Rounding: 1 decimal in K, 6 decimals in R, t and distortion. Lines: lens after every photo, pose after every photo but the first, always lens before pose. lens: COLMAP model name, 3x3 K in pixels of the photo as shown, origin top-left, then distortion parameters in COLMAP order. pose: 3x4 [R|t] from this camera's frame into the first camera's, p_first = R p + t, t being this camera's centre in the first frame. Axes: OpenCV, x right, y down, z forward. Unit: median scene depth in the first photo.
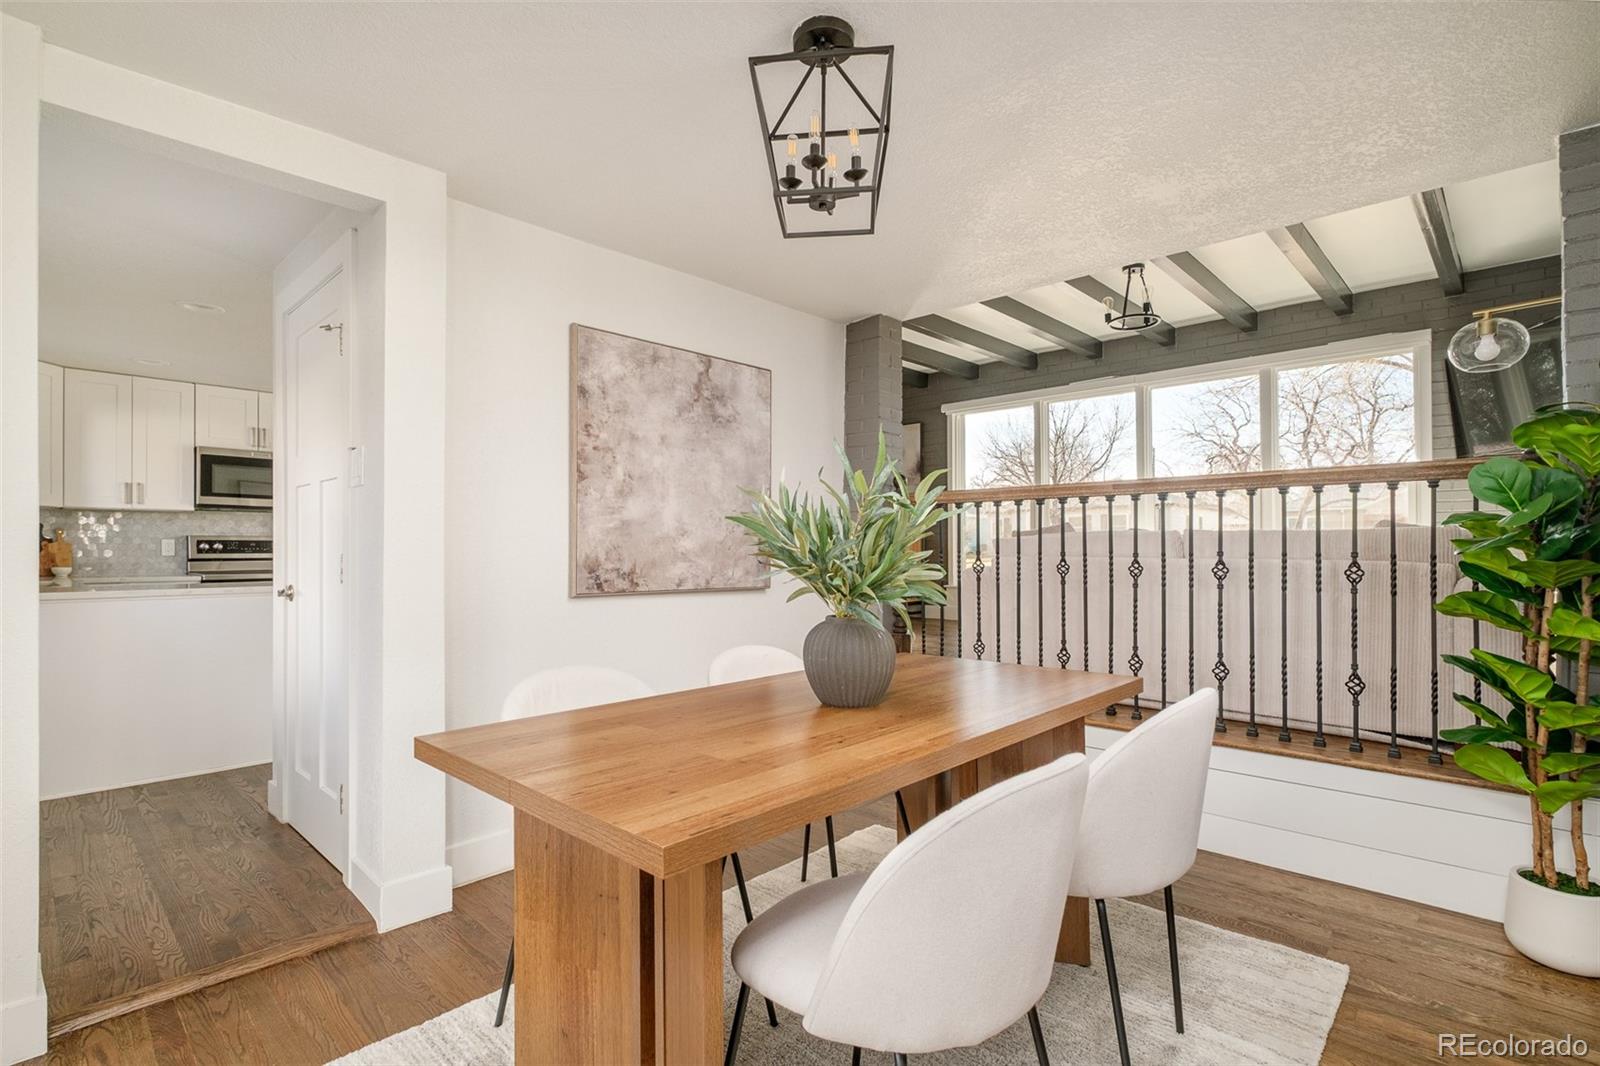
lens RADIAL K [[729.3, 0, 792.7], [0, 729.3, 545.0], [0, 0, 1]] dist [-0.017317, -0.000229]
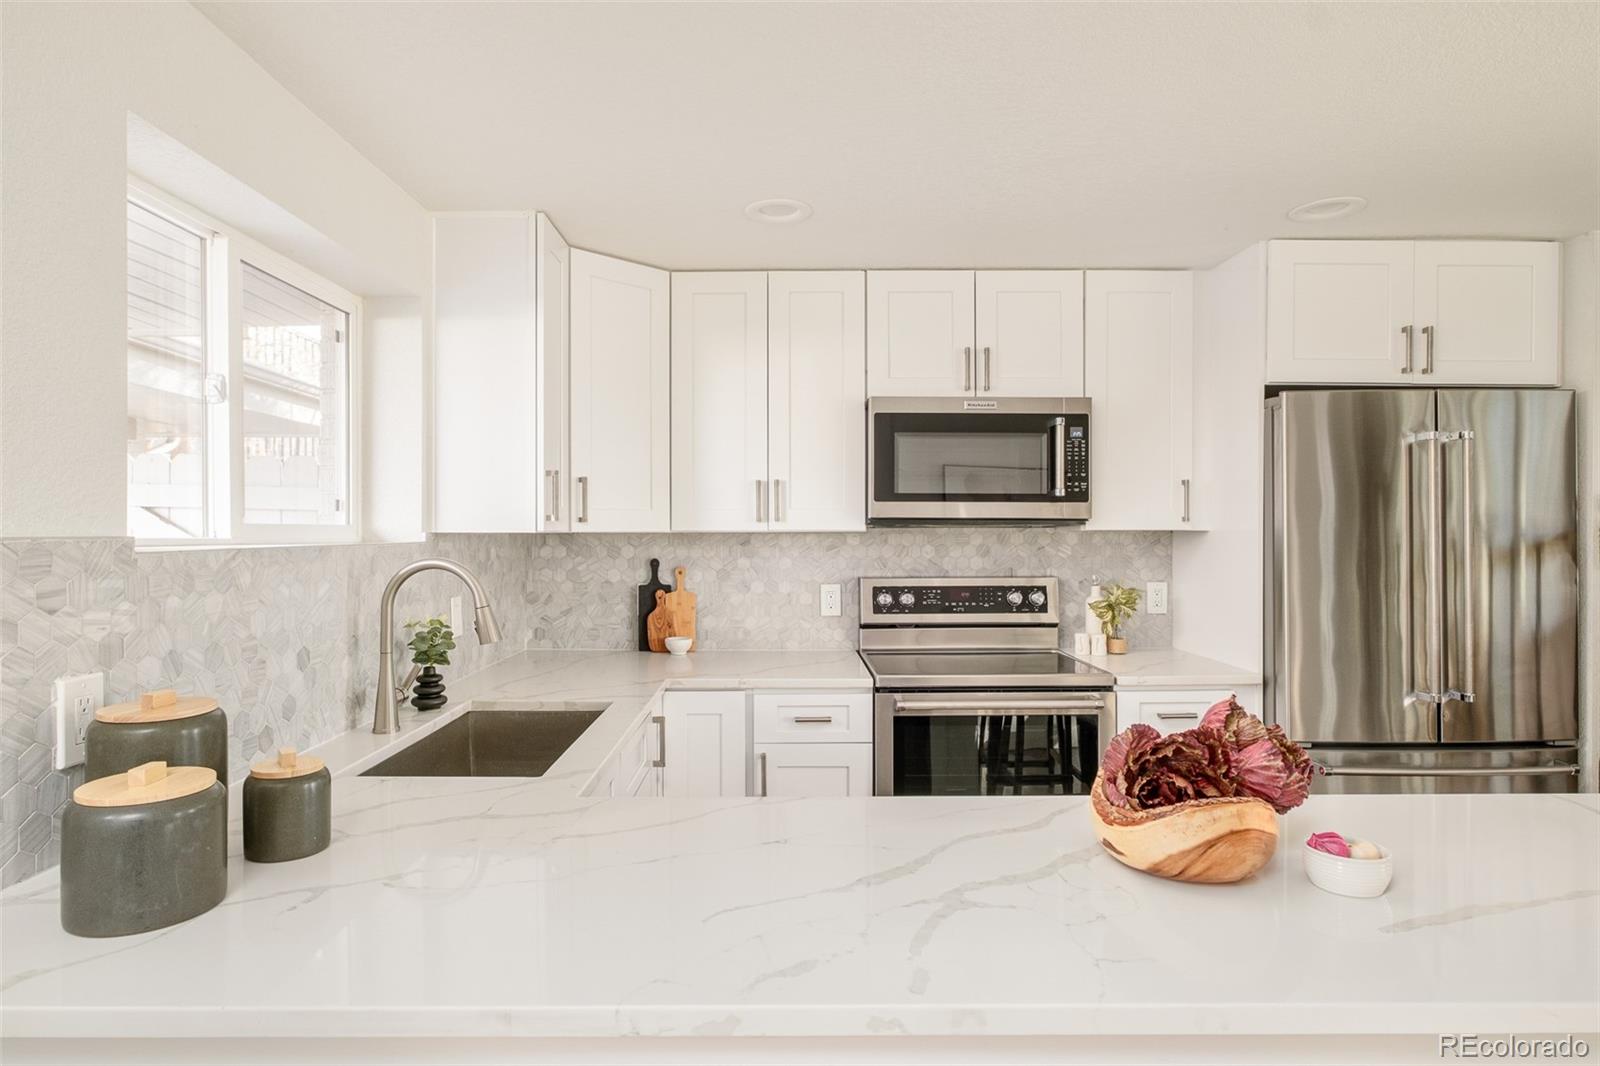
lens RADIAL K [[870.3, 0, 796.0], [0, 870.3, 533.7], [0, 0, 1]] dist [0.000097, 0.000000]
pose [[0.685028, 0.000382, -0.728517, -0.431213], [0.002721, 0.999992, 0.003083, -0.047768], [0.728512, -0.004094, 0.685021, 0.558003]]
